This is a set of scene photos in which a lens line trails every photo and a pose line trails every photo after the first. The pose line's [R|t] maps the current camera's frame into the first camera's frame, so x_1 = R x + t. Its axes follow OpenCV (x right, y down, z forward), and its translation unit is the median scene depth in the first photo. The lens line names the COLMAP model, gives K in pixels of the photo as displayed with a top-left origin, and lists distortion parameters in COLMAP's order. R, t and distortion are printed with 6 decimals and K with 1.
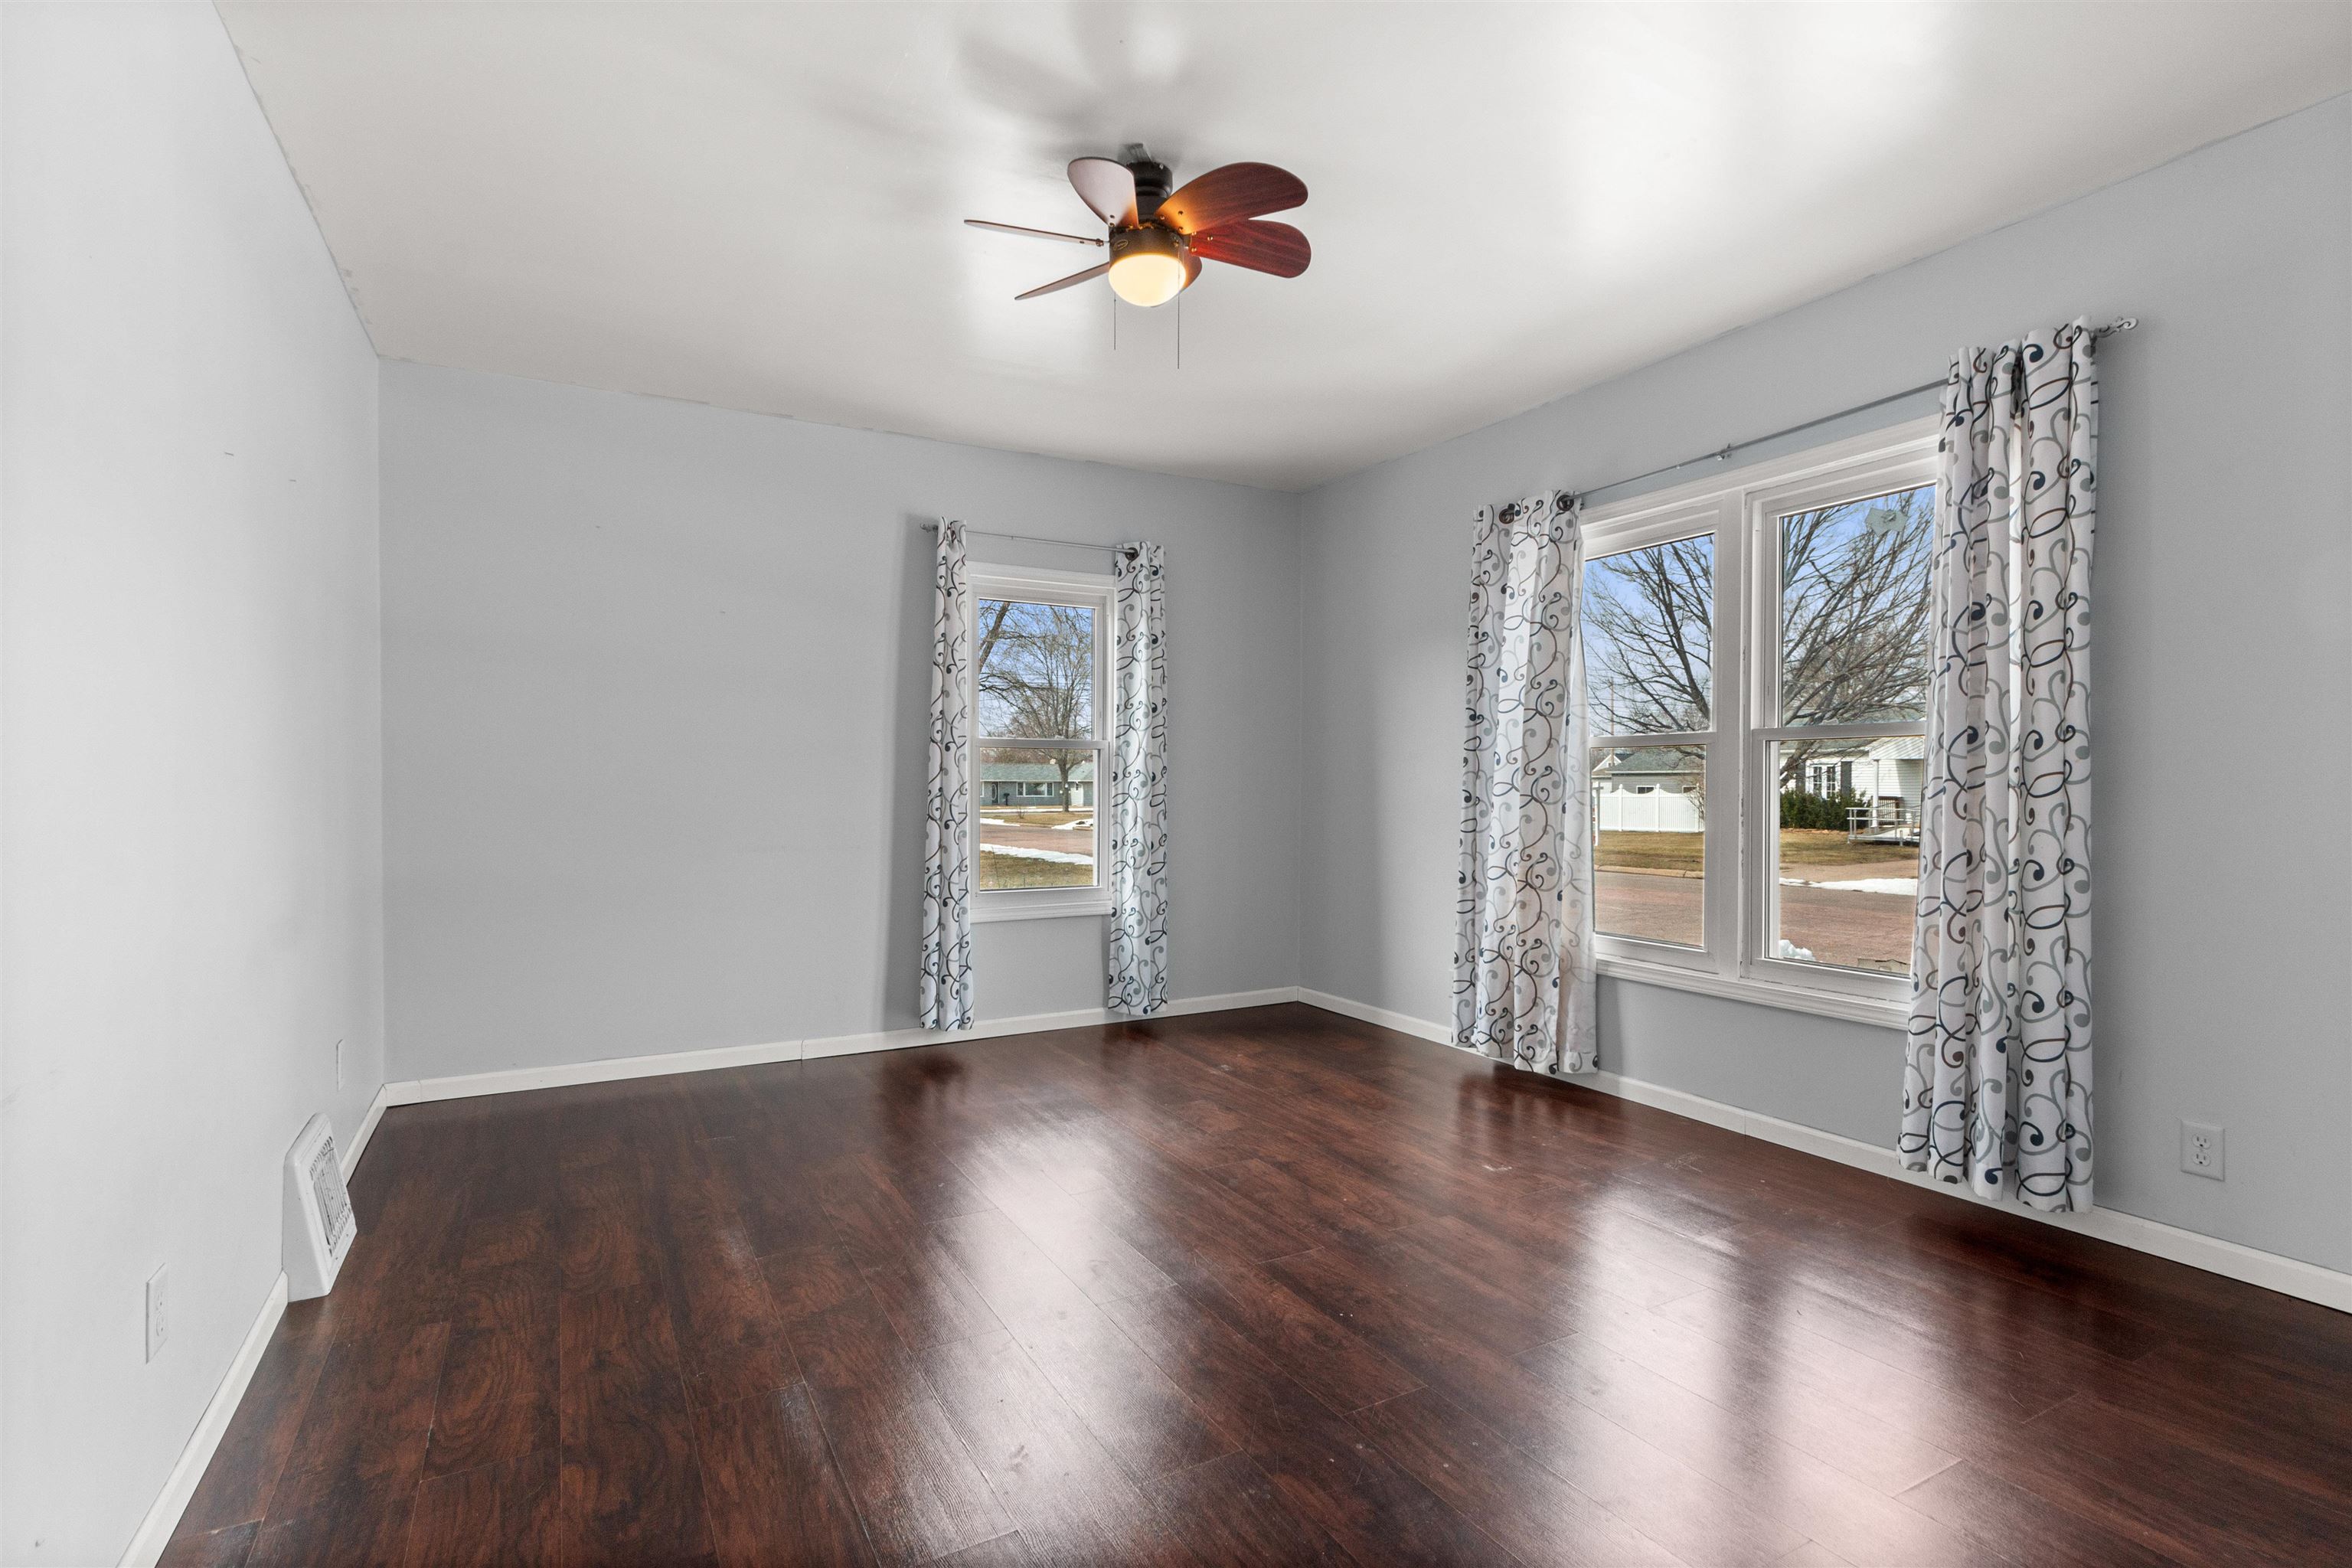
lens RADIAL K [[1109.4, 0, 1175.2], [0, 1109.4, 790.5], [0, 0, 1]] dist [0.000726, 0.000197]
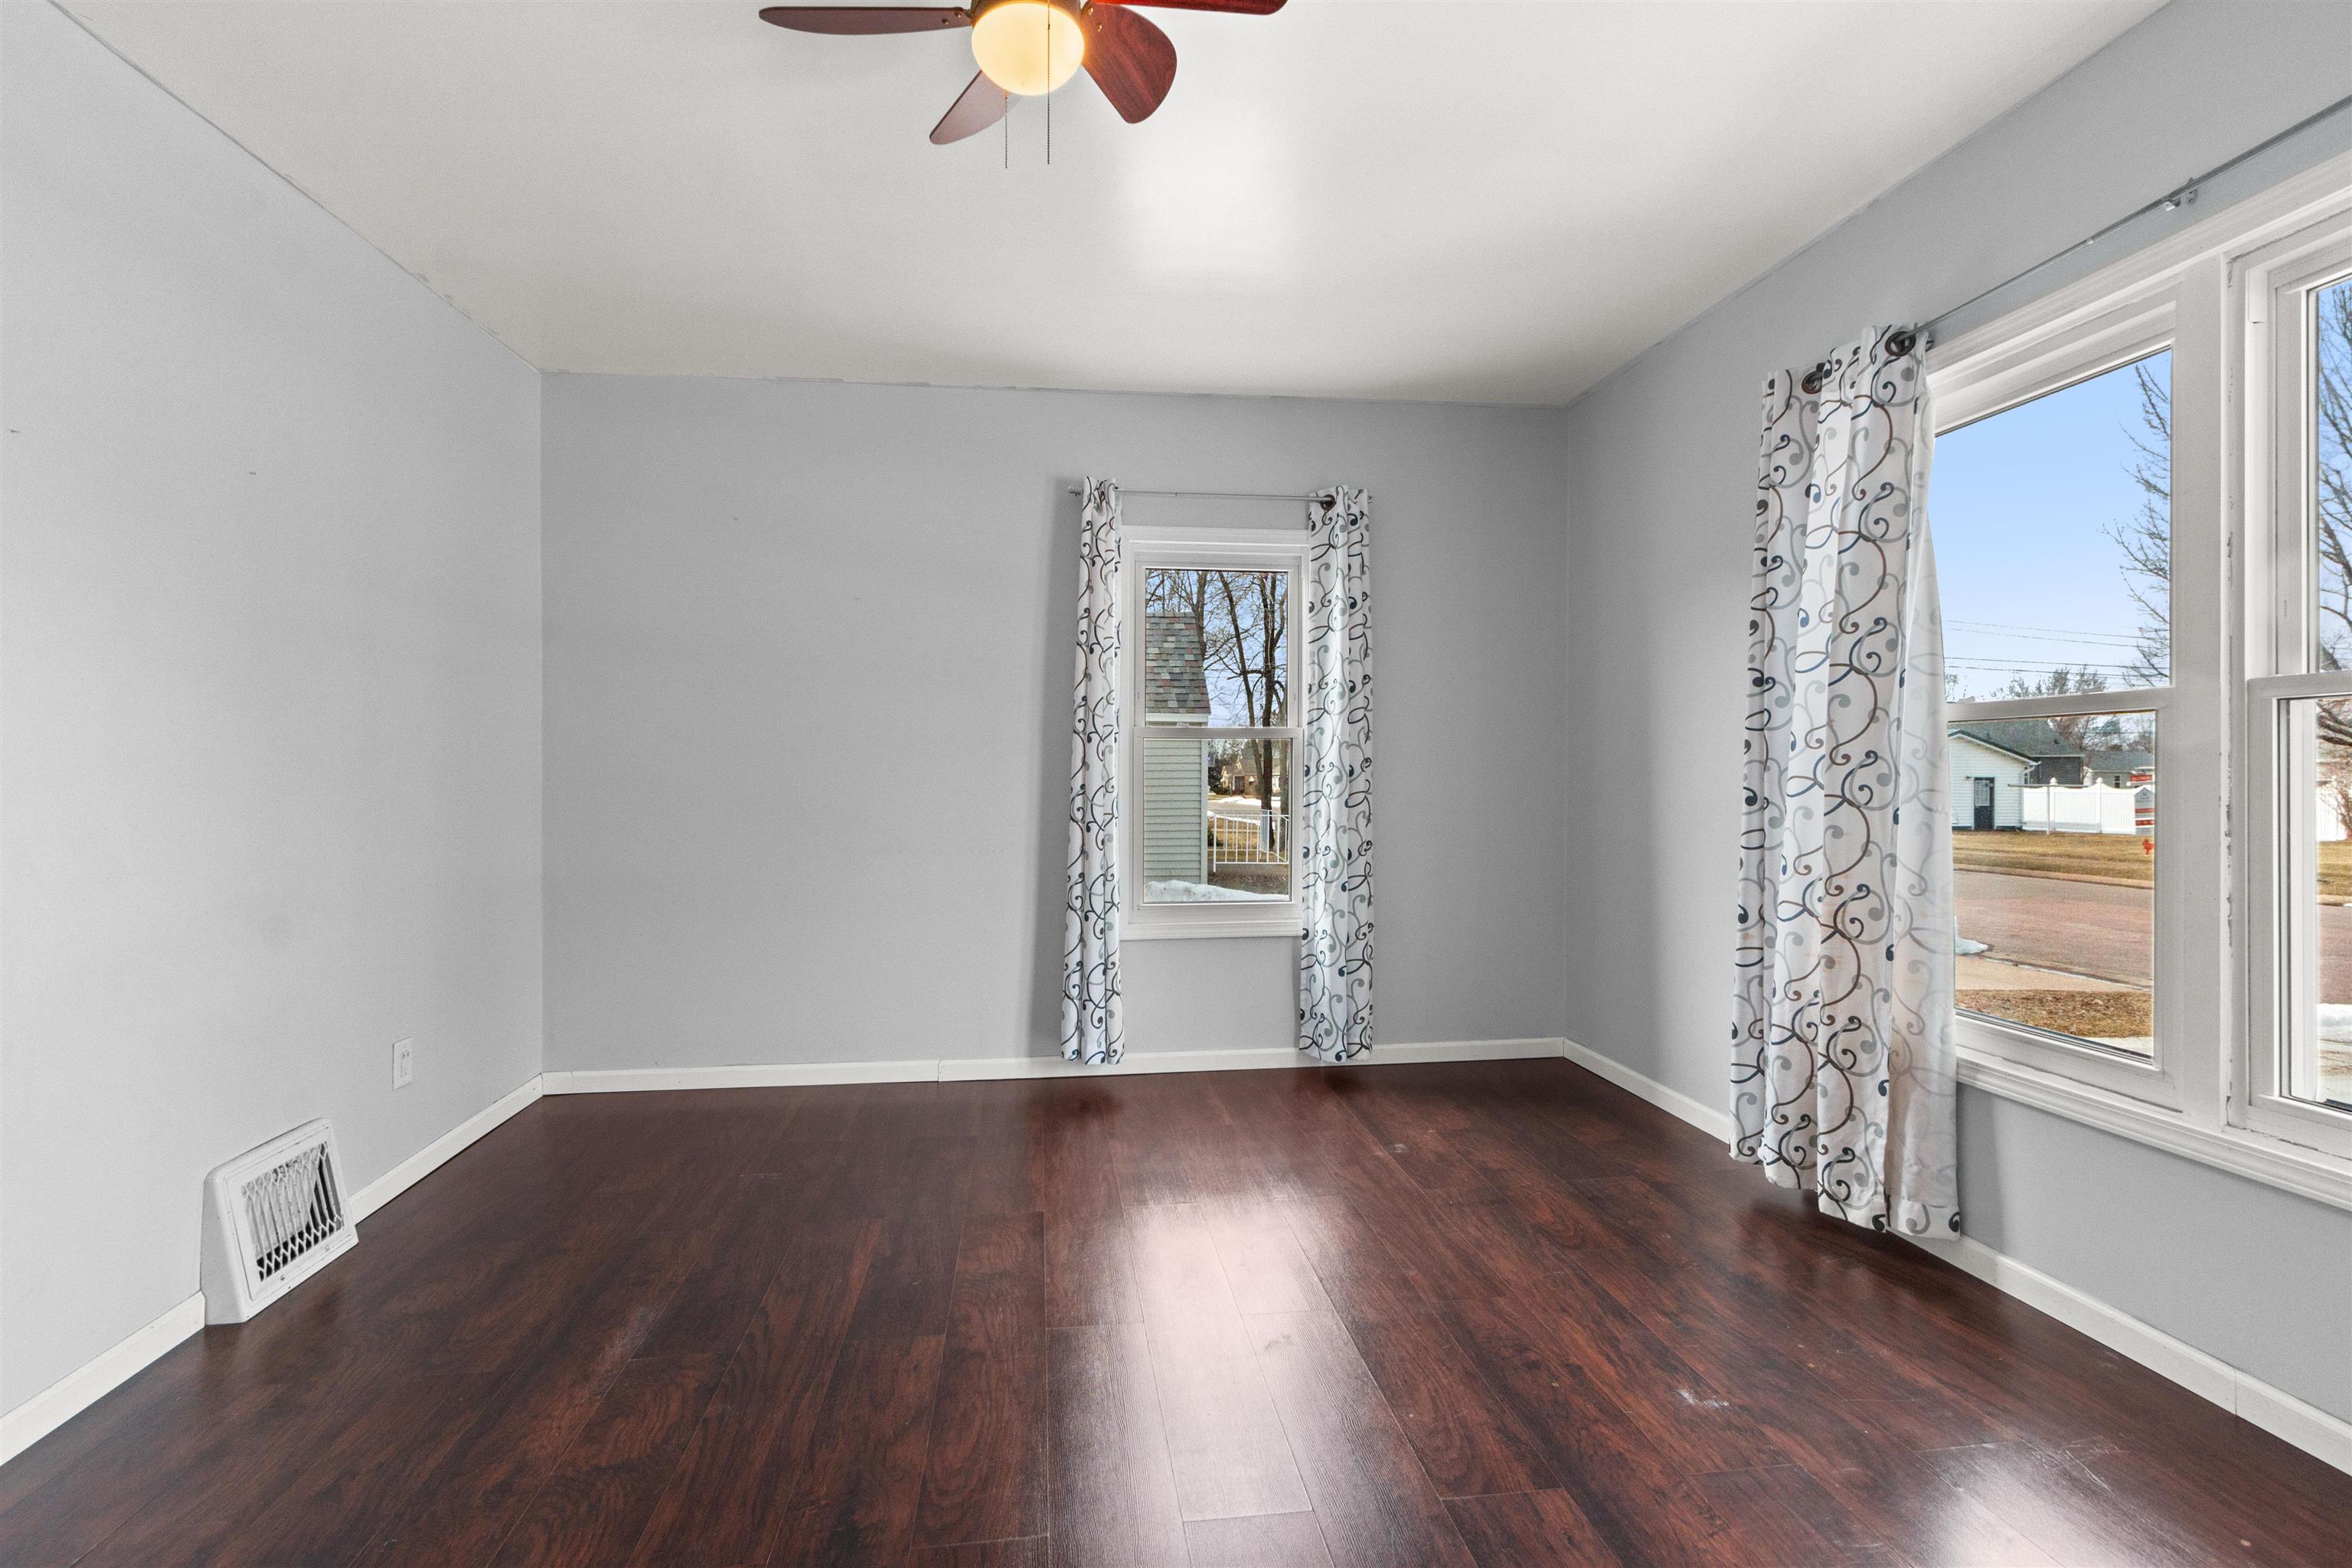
lens RADIAL K [[1085.8, 0, 1176.2], [0, 1085.8, 774.0], [0, 0, 1]] dist [0.013740, -0.008205]
pose [[0.929016, -0.004296, -0.370015, 0.183082], [0.000549, 0.999948, -0.010231, -0.002052], [0.370039, 0.009302, 0.928970, 0.241632]]
